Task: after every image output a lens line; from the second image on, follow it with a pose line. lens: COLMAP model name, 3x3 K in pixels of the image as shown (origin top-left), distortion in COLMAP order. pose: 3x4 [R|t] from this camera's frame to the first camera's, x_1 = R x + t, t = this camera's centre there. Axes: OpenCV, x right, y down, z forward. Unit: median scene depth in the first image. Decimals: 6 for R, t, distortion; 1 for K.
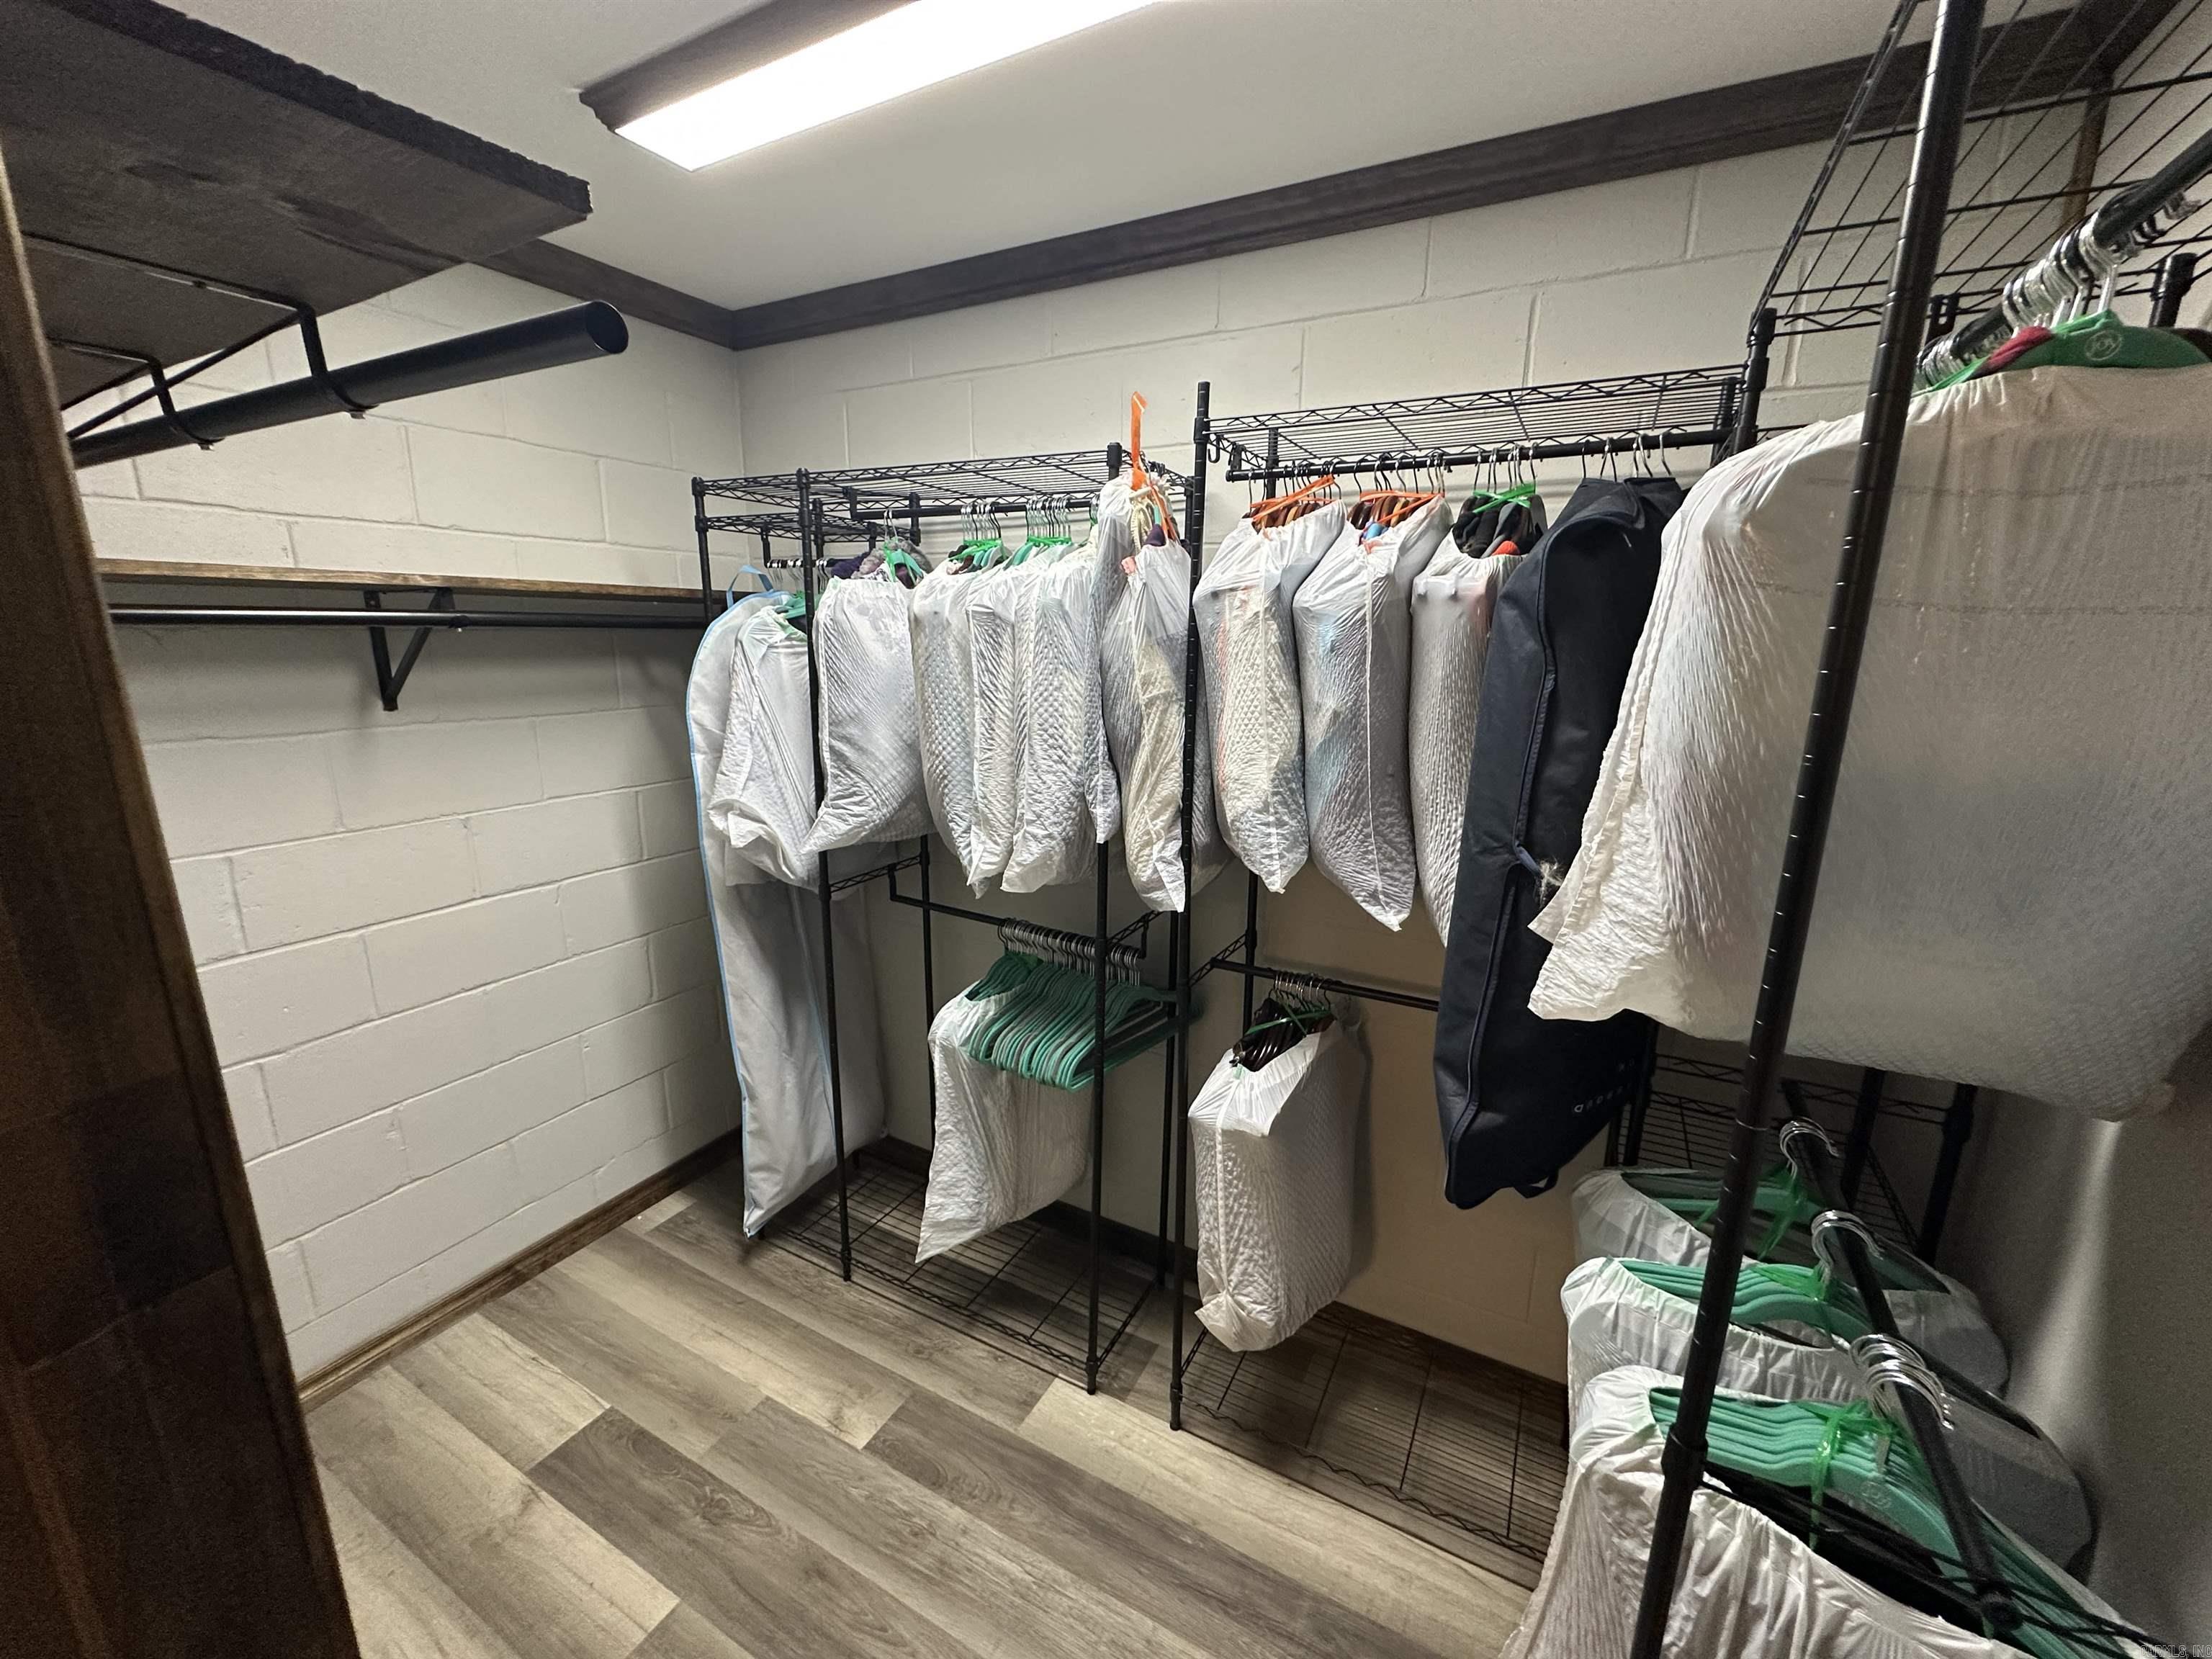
lens RADIAL K [[887.4, 0, 1102.8], [0, 887.4, 829.4], [0, 0, 1]] dist [-0.001532, 0.000328]
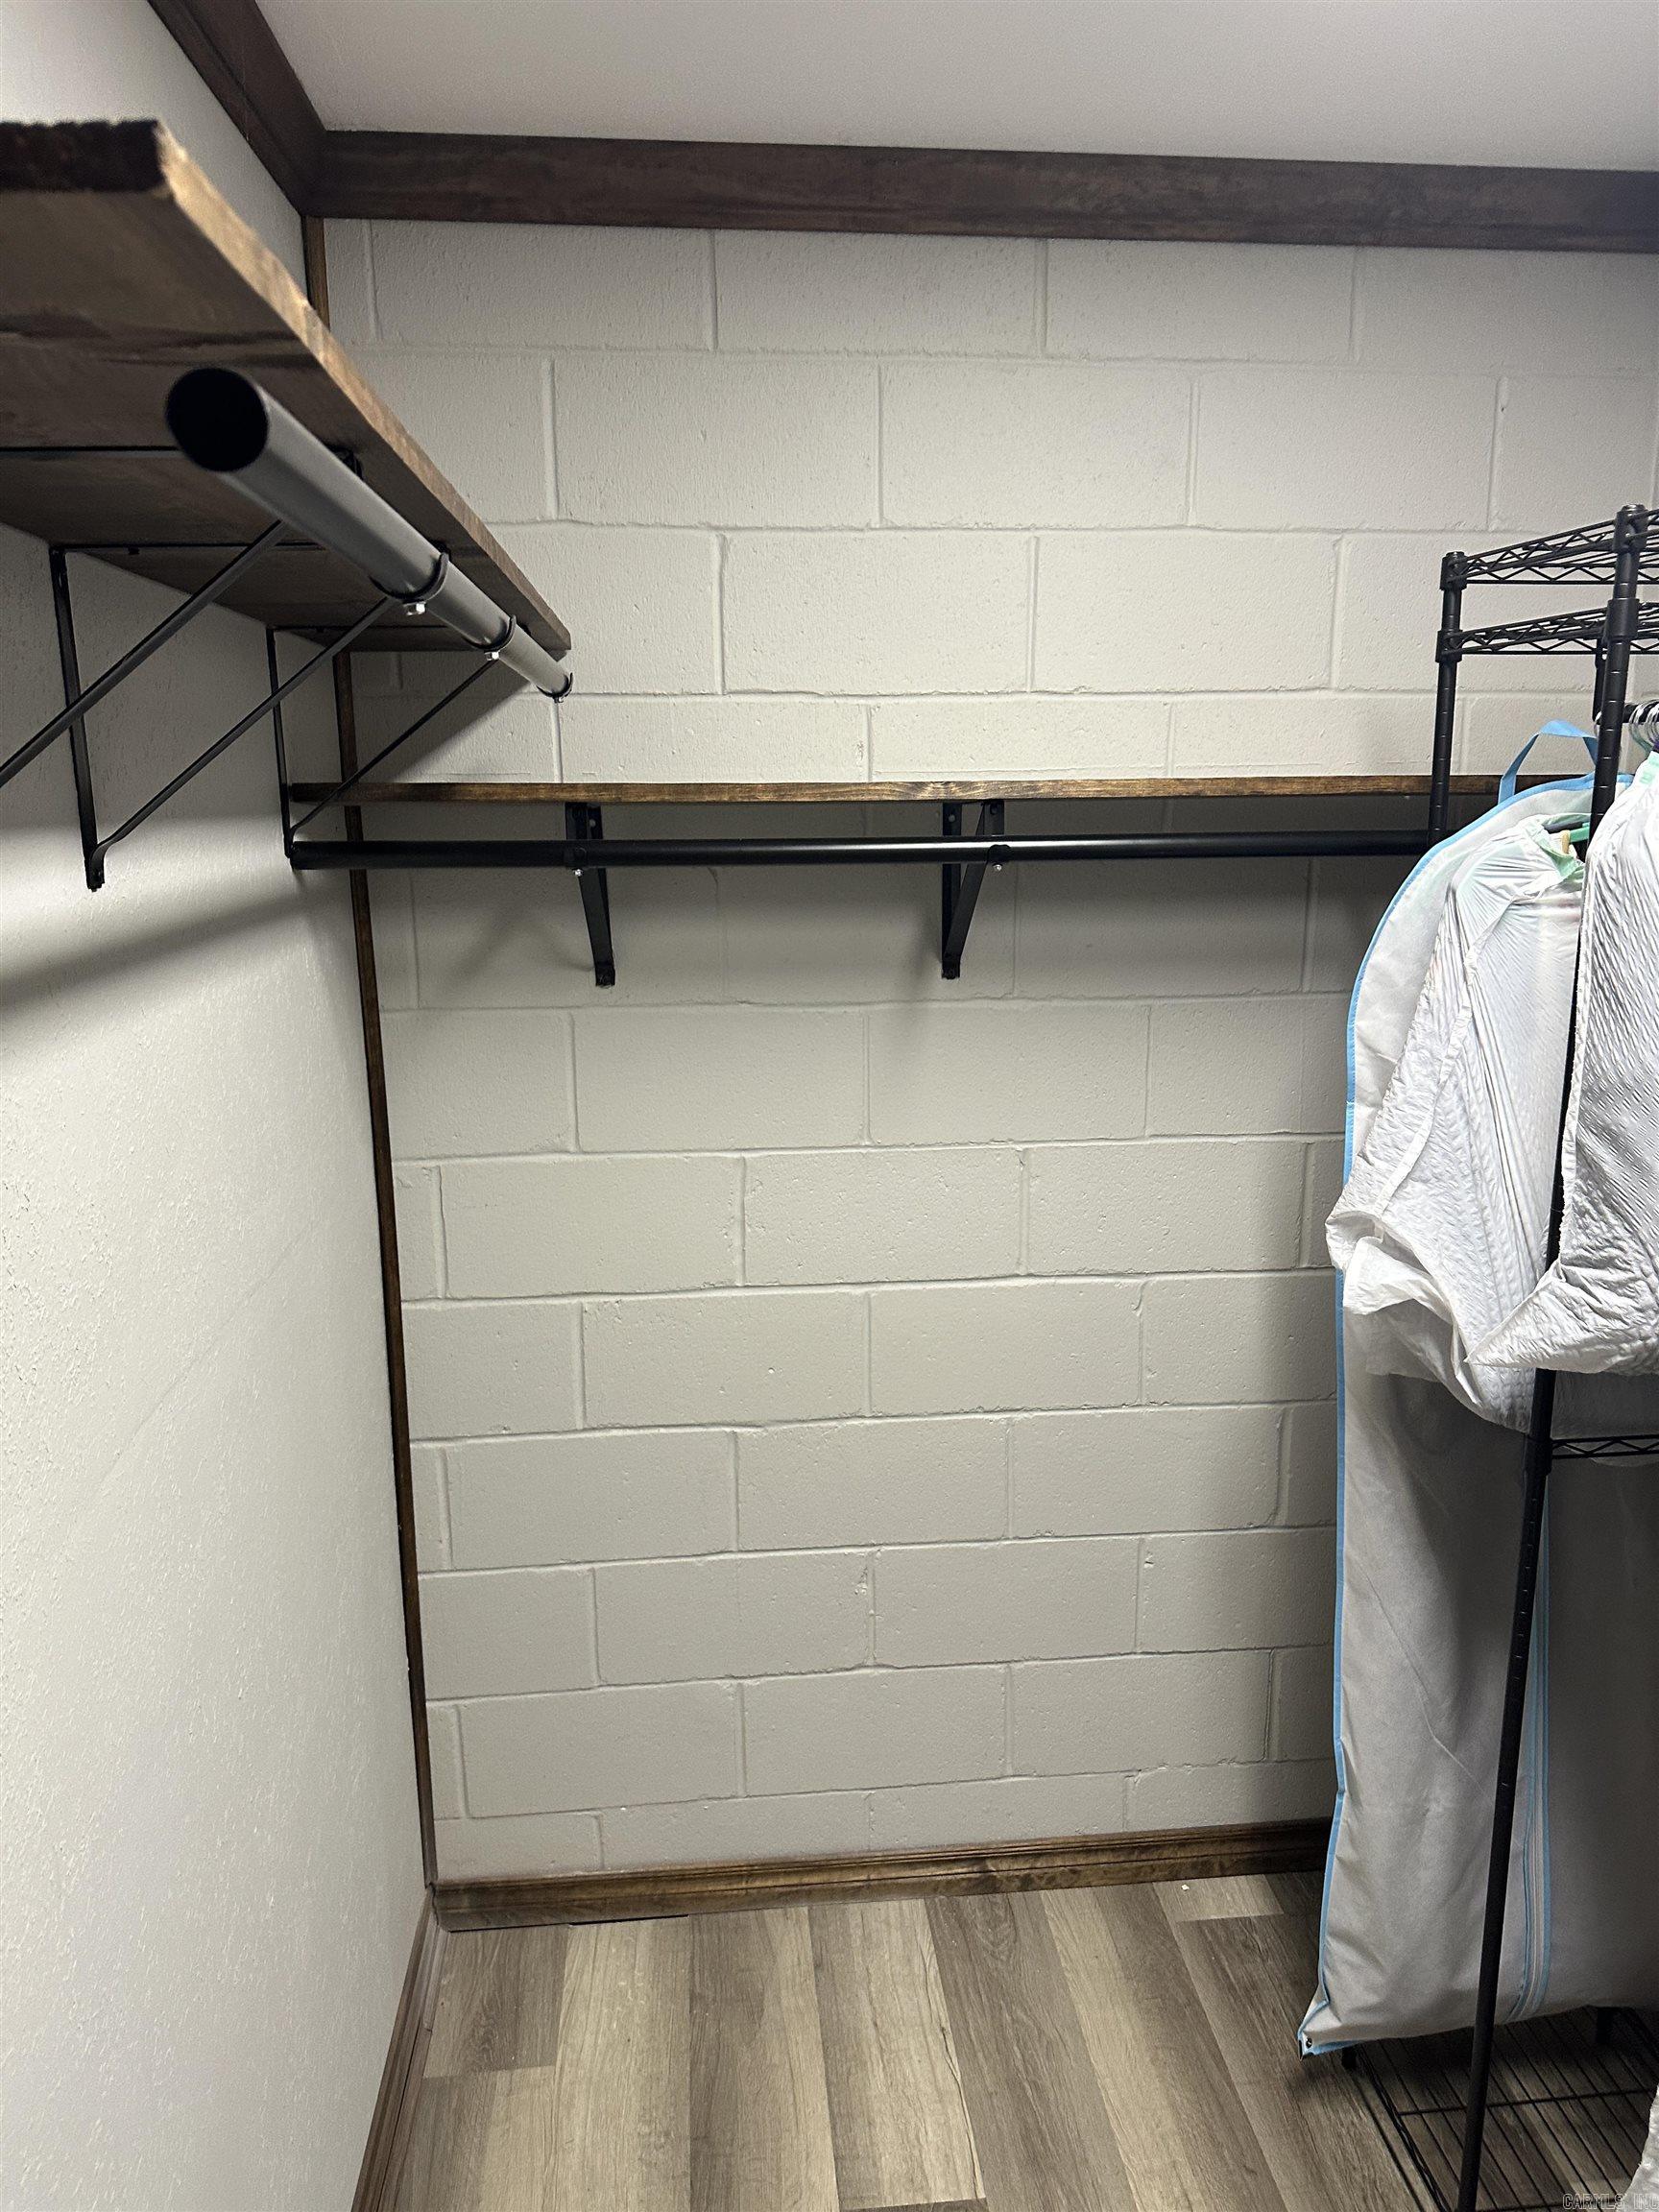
lens RADIAL K [[1559.7, 0, 833.0], [0, 1559.7, 1117.0], [0, 0, 1]] dist [0.101717, -0.151511]
pose [[0.556374, 0.160442, -0.815295, 0.112219], [-0.167174, 0.982732, 0.079309, -0.100488], [0.813941, 0.092170, 0.573589, 0.242652]]
